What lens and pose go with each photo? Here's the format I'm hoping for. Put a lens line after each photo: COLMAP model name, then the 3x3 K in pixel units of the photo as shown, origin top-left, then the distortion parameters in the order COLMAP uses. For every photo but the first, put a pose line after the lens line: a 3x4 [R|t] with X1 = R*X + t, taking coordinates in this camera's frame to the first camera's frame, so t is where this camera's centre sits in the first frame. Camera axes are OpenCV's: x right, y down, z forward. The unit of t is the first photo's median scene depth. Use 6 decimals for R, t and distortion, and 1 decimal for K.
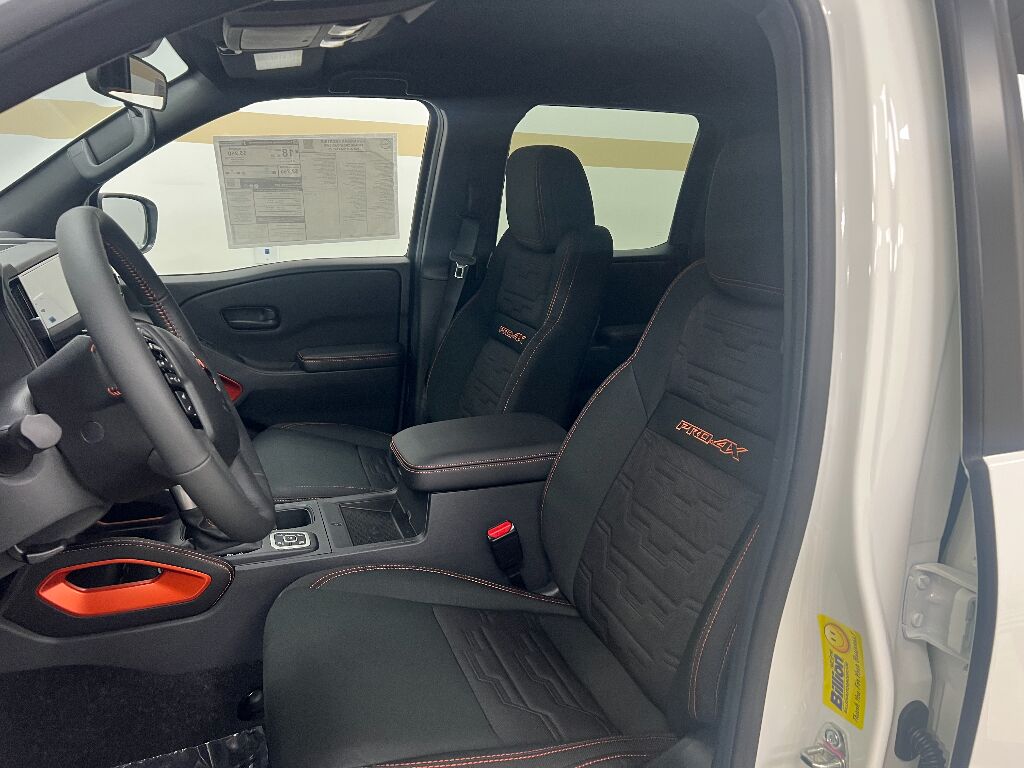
lens RADIAL K [[746.2, 0, 513.5], [0, 746.2, 363.5], [0, 0, 1]] dist [0.068172, -0.133765]
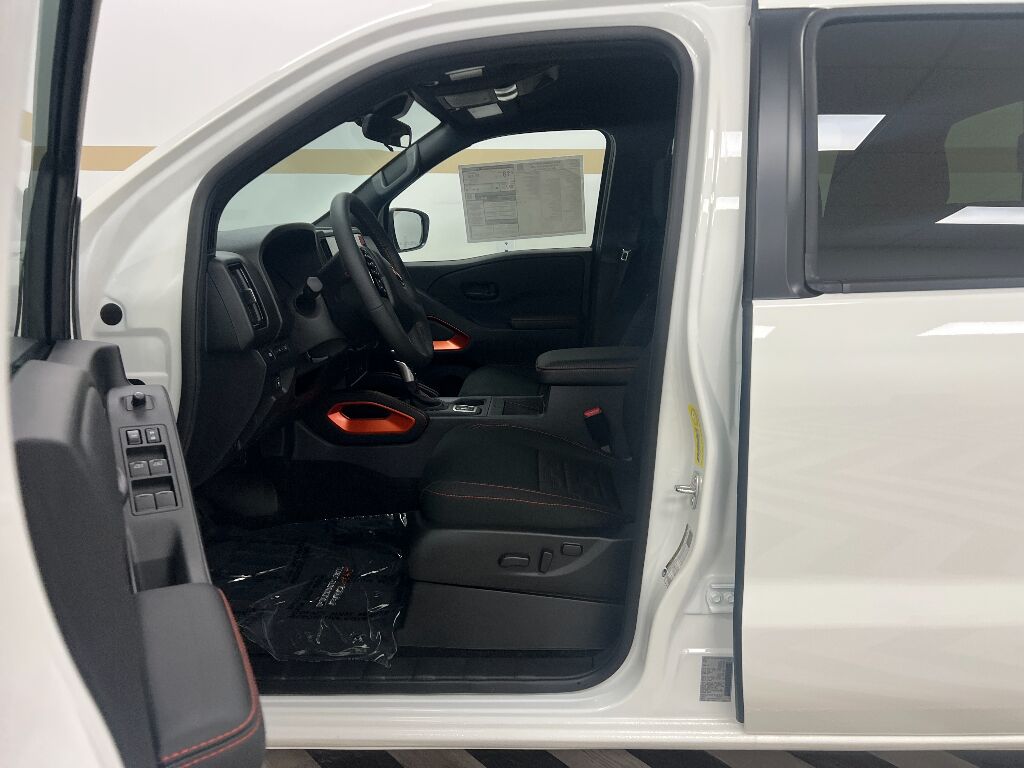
lens RADIAL K [[761.2, 0, 514.7], [0, 761.2, 366.7], [0, 0, 1]] dist [0.078010, -0.091592]
pose [[0.919629, 0.035924, -0.391141, 0.298656], [-0.052985, 0.998053, -0.032911, 0.133668], [0.389197, 0.050990, 0.919742, -0.315250]]
